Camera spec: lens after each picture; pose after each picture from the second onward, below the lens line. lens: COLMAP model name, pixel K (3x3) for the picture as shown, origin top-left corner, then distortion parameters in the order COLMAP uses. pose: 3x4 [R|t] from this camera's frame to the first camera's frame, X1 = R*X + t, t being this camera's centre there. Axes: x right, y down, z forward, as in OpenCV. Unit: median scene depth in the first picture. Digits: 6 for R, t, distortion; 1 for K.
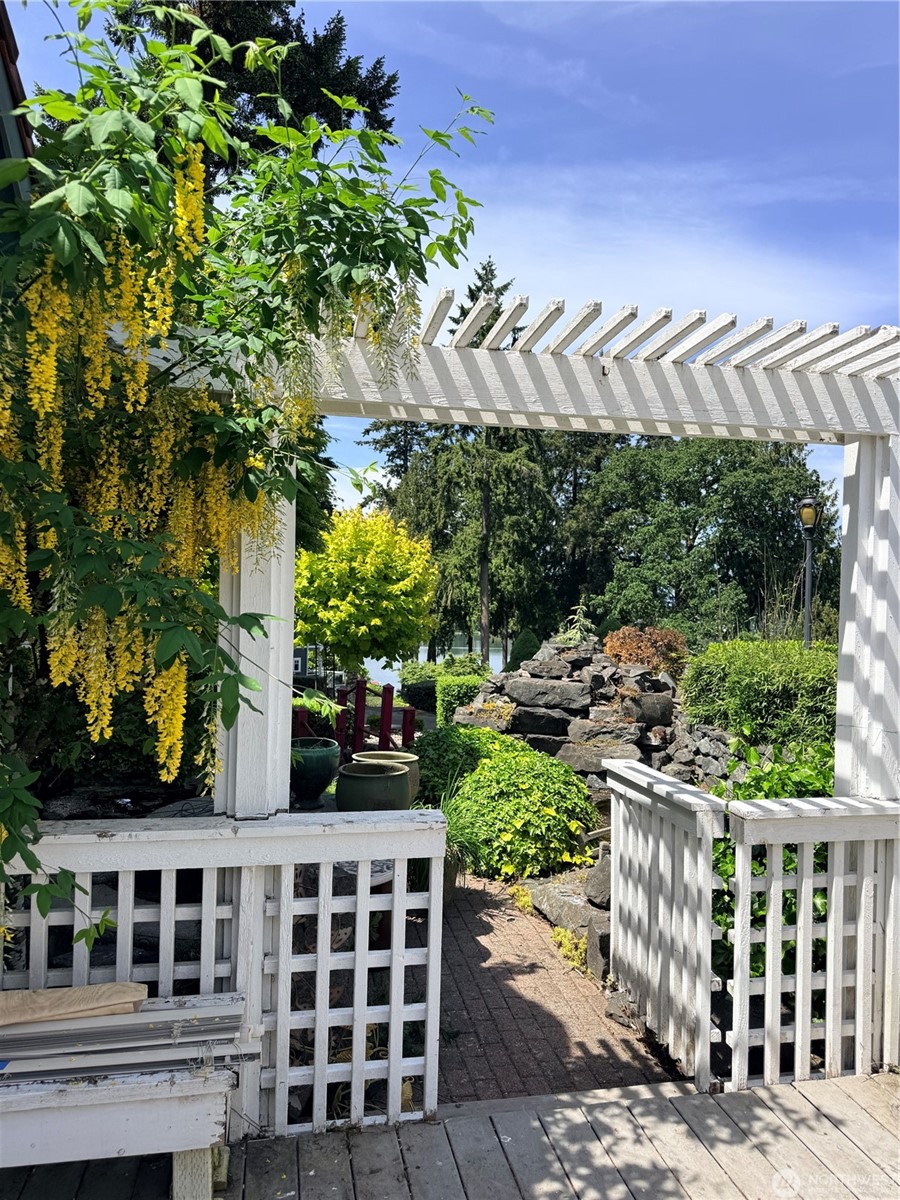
lens RADIAL K [[847.9, 0, 446.1], [0, 847.9, 608.7], [0, 0, 1]] dist [0.030142, -0.037660]
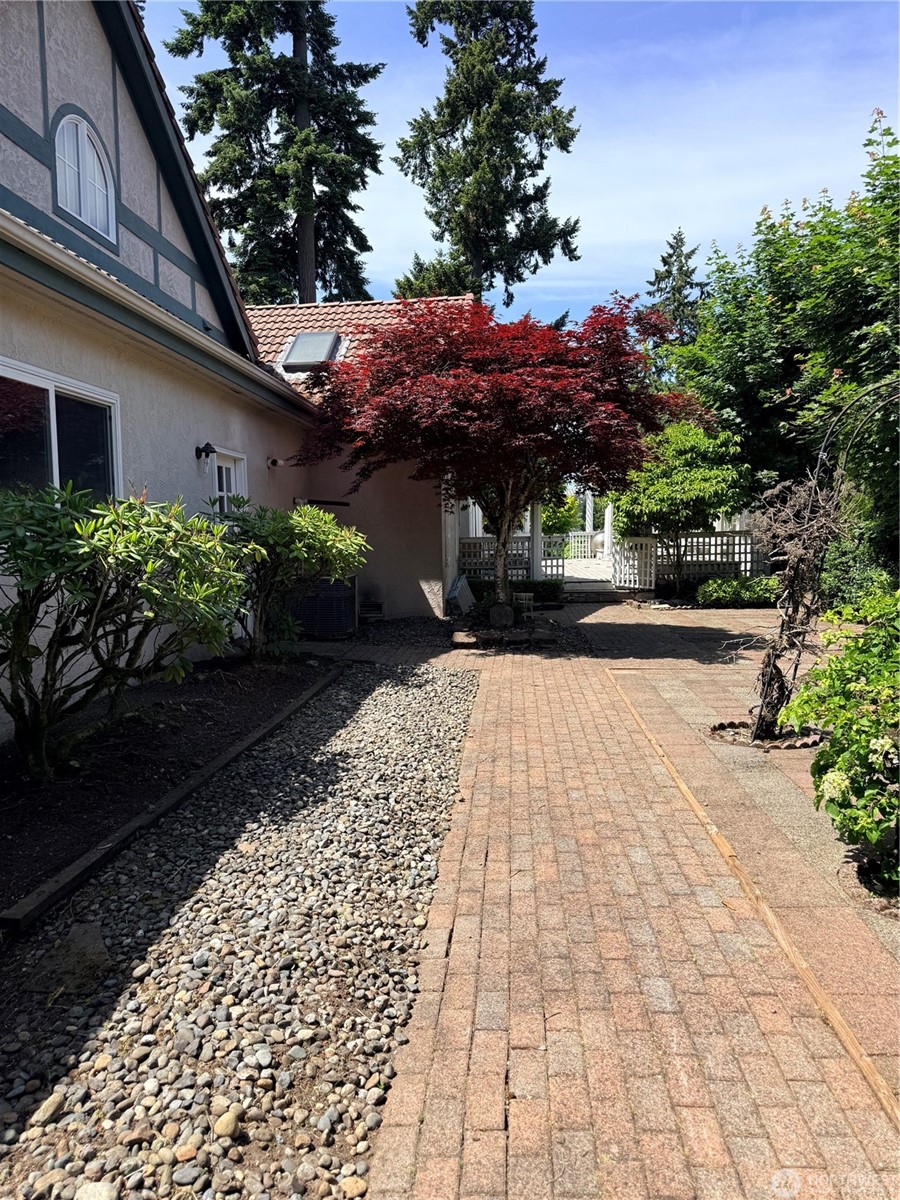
lens RADIAL K [[847.9, 0, 447.1], [0, 847.9, 601.5], [0, 0, 1]] dist [0.030142, -0.037660]
pose [[0.962423, -0.004624, -0.271516, 0.059857], [0.030777, 0.995270, 0.092143, 0.002050], [0.269806, -0.097037, 0.958013, -0.330996]]
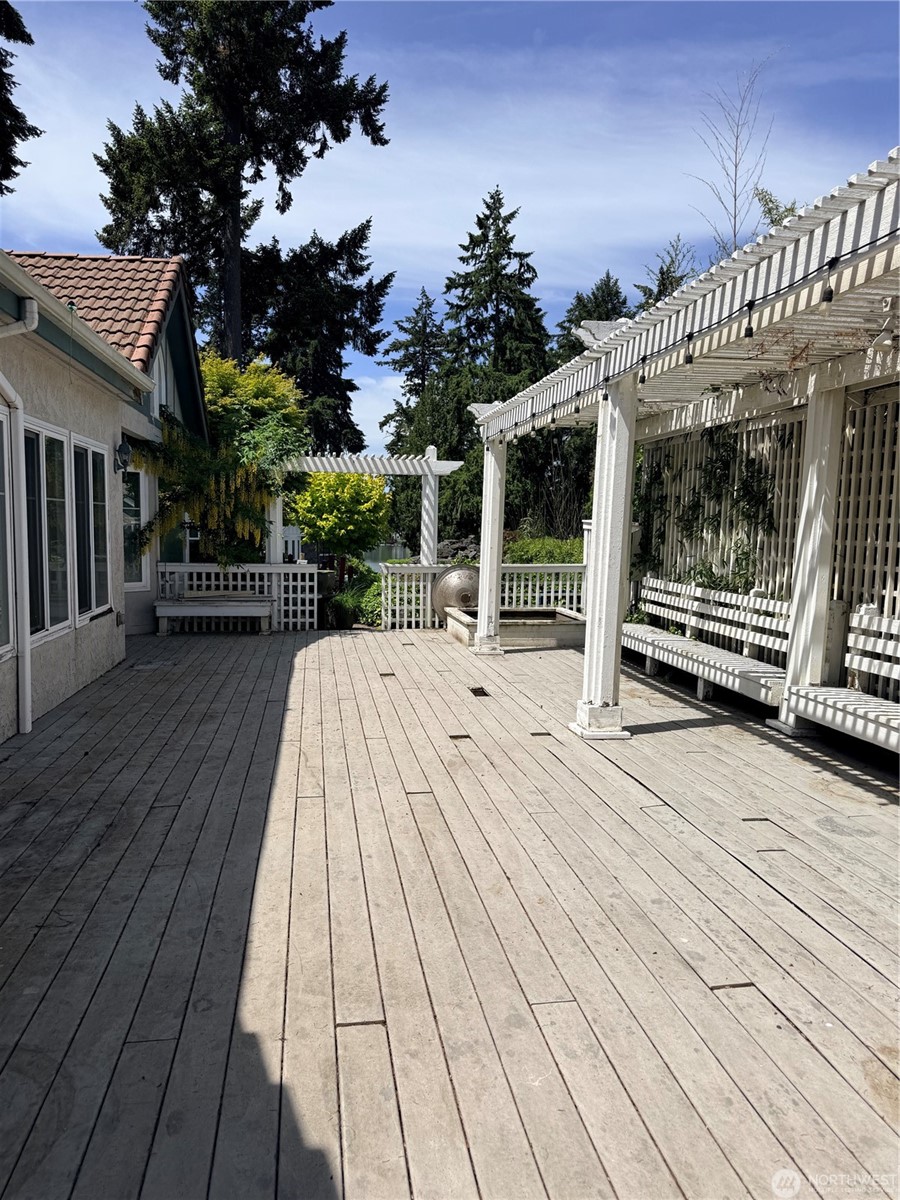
lens RADIAL K [[847.9, 0, 443.8], [0, 847.9, 618.4], [0, 0, 1]] dist [0.030142, -0.037660]
pose [[0.999213, 0.003589, -0.039512, 0.028480], [0.000935, 0.993493, 0.113886, 0.000537], [0.039664, -0.113833, 0.992708, -0.116261]]
